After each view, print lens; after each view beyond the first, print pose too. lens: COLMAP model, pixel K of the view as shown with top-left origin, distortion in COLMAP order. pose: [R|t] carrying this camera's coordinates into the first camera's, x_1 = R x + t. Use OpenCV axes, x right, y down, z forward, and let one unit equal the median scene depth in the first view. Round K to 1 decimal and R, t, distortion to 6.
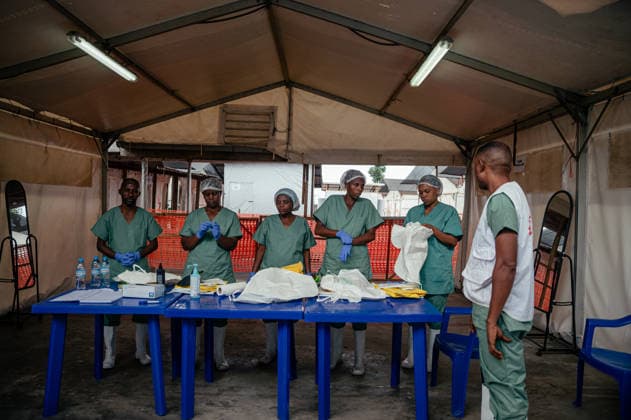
lens RADIAL K [[436.0, 0, 326.0], [0, 436.0, 206.9], [0, 0, 1]] dist [-0.142446, 0.107438]
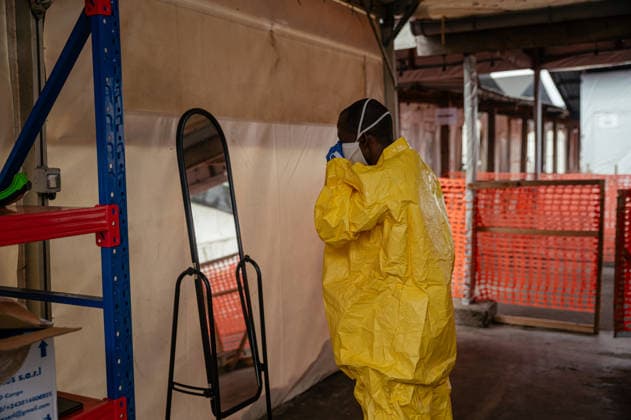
lens RADIAL K [[657.6, 0, 315.5], [0, 657.6, 210.0], [0, 0, 1]] dist [-0.001151, -0.001523]
pose [[0.860990, -0.006406, -0.508582, -0.236496], [0.041021, 0.997538, 0.056879, -0.001962], [0.506965, -0.069834, 0.859133, 0.350487]]
